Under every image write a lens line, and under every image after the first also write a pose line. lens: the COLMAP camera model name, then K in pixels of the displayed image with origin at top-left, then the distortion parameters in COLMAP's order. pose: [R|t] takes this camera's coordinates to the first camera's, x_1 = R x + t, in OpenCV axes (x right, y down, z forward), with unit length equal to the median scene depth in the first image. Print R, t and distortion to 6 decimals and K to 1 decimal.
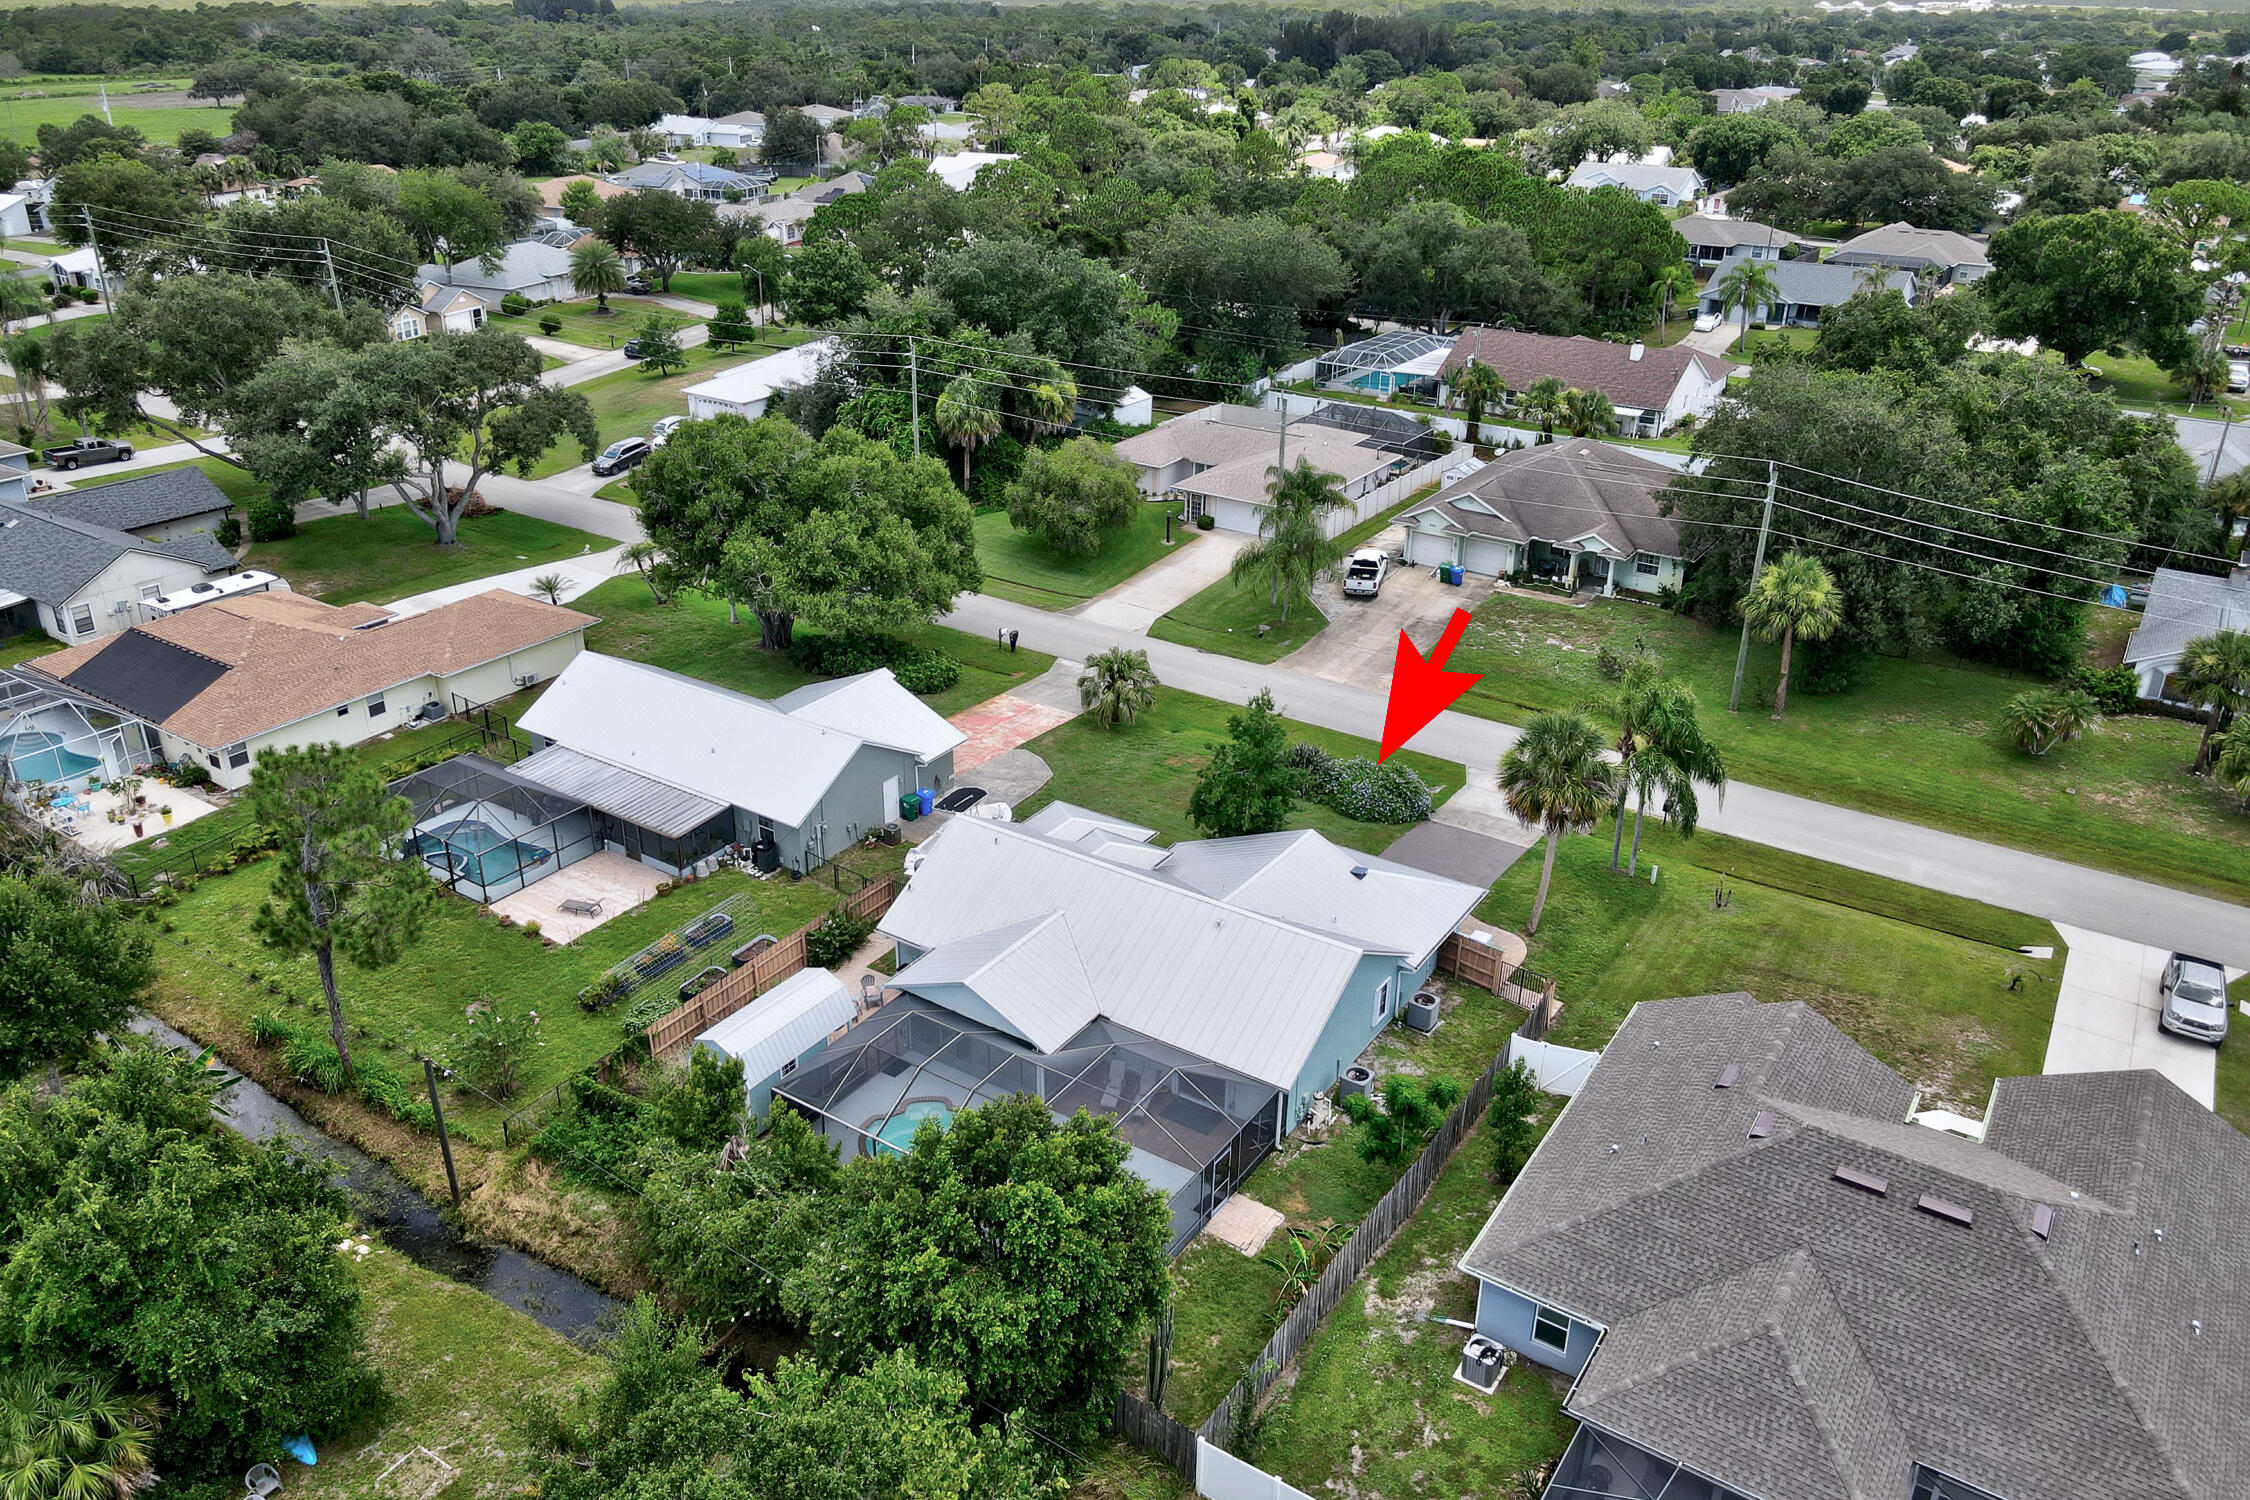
lens RADIAL K [[1637.6, 0, 1112.6], [0, 1637.6, 752.8], [0, 0, 1]] dist [0.007786, 0.011055]
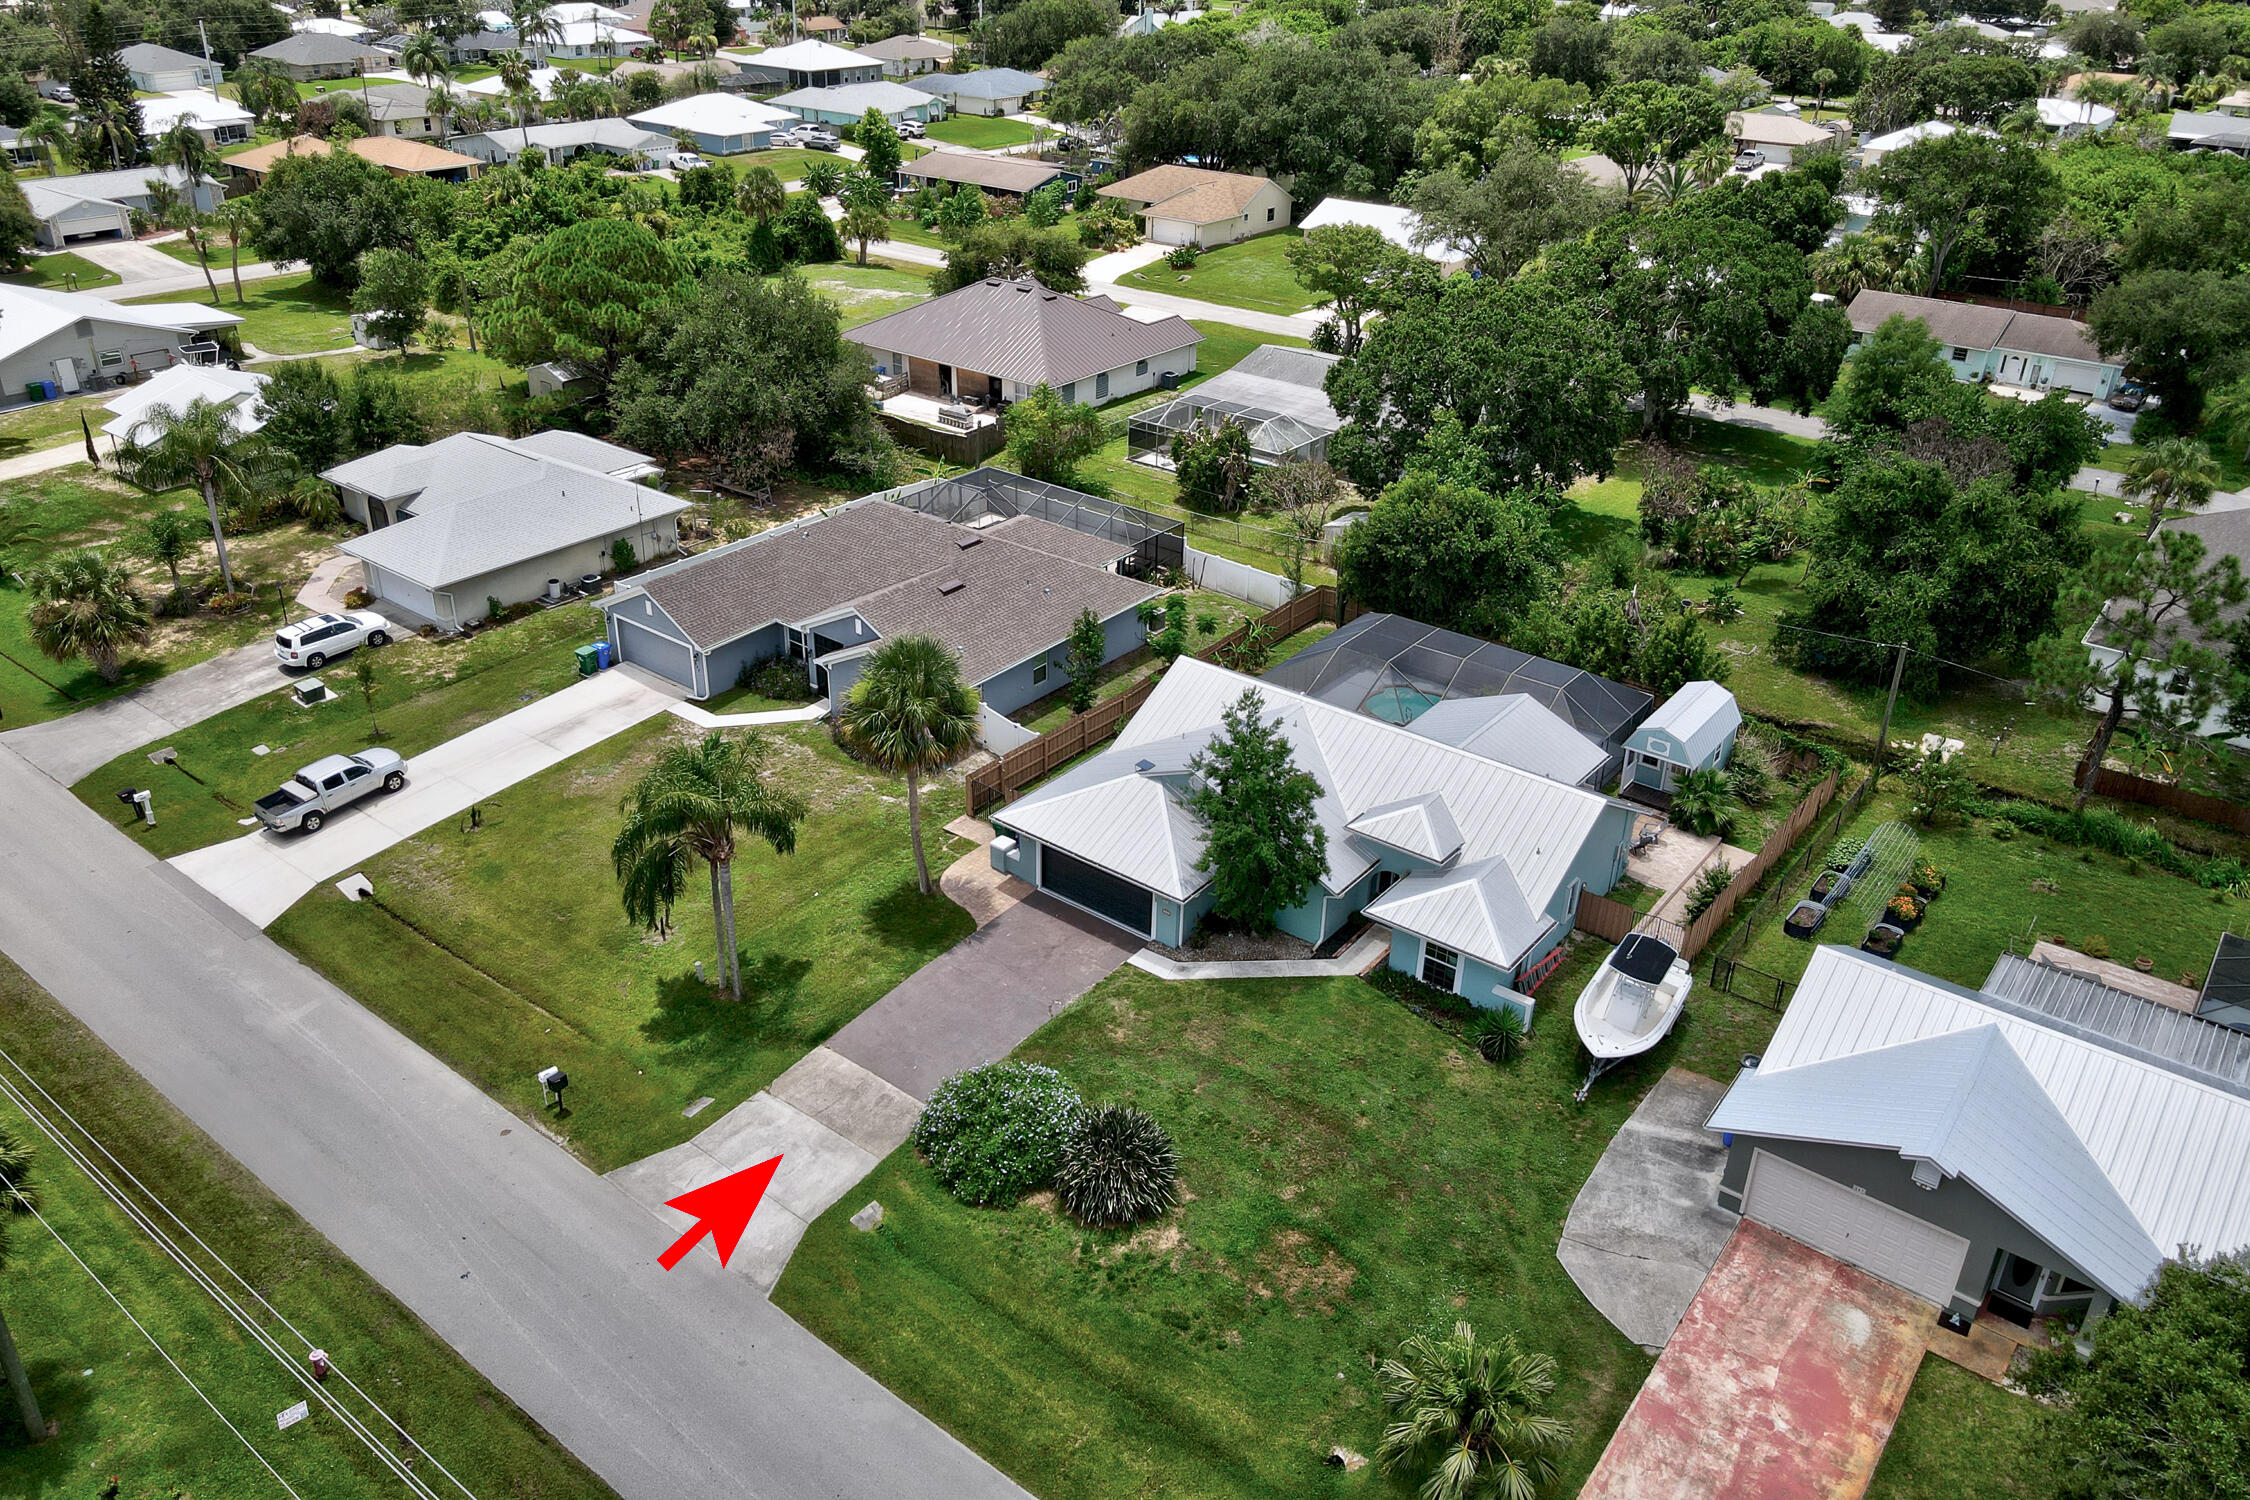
lens RADIAL K [[1628.4, 0, 1107.6], [0, 1628.4, 746.2], [0, 0, 1]] dist [0.001607, 0.023522]
pose [[-0.996377, -0.059916, 0.060354, 0.087022], [0.013079, 0.593271, 0.804896, -0.505625], [-0.084032, 0.802770, -0.590338, 1.146528]]
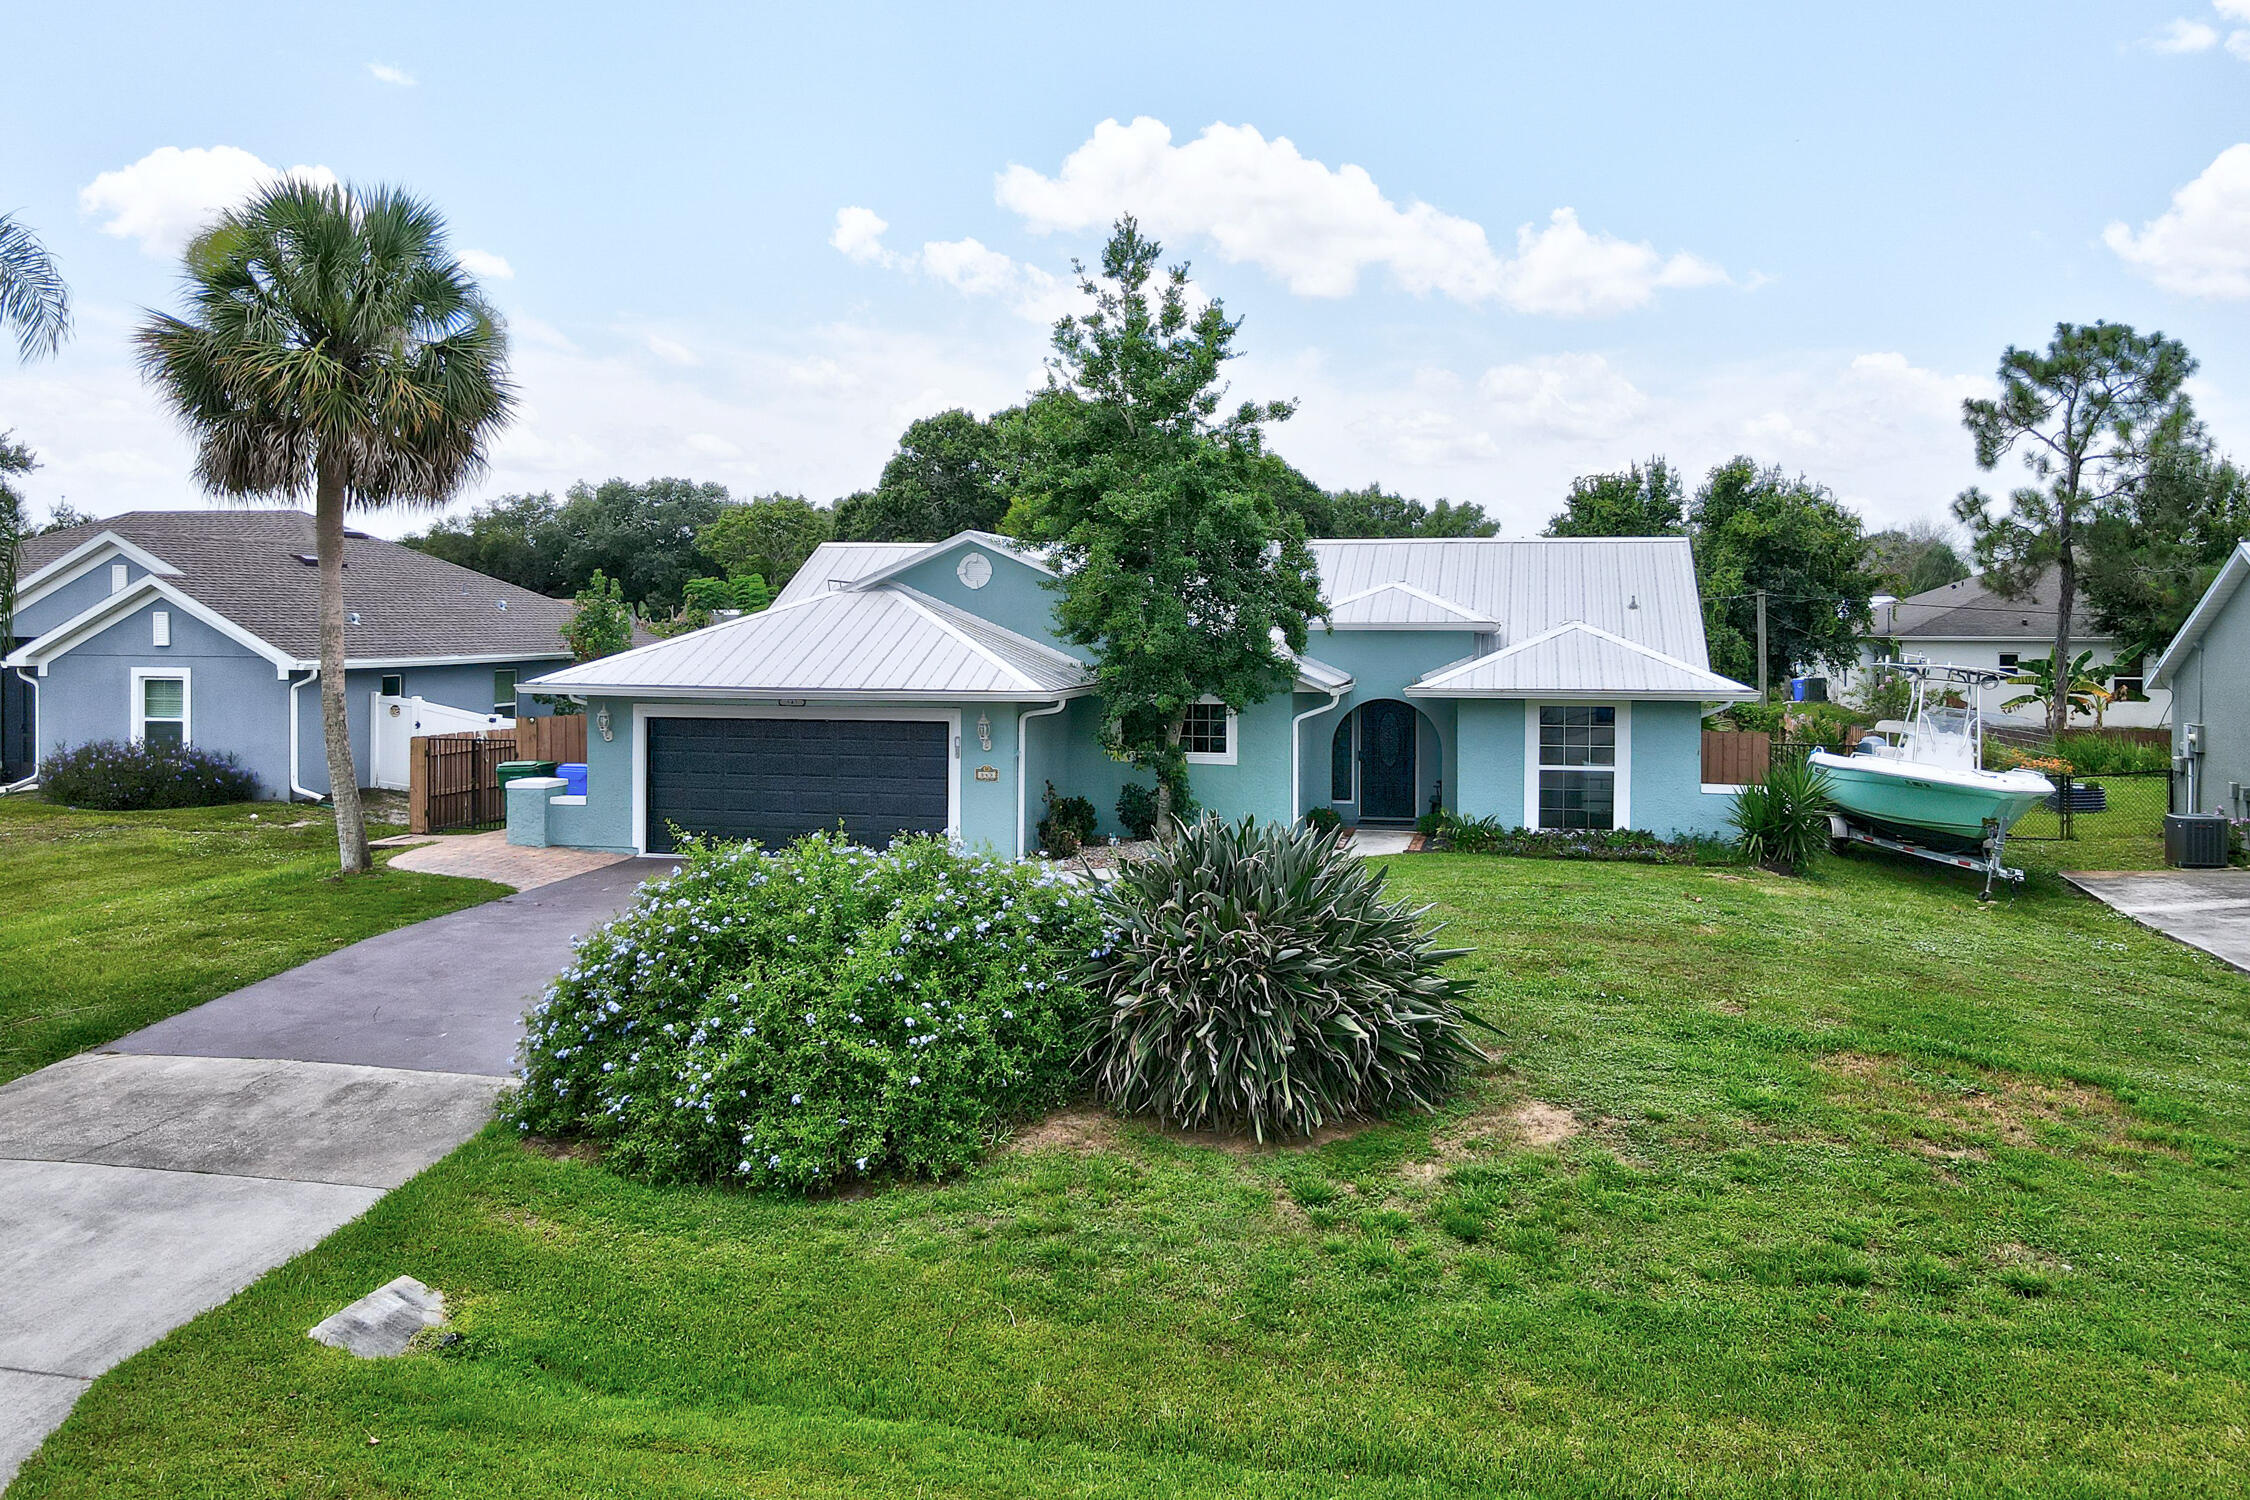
lens RADIAL K [[1743.6, 0, 1139.8], [0, 1743.6, 633.6], [0, 0, 1]] dist [0.012328, 0.007830]
pose [[-0.934113, -0.008735, -0.356870, 0.183885], [-0.162544, 0.900463, 0.403419, -0.091183], [0.317824, 0.434846, -0.842554, 1.069030]]
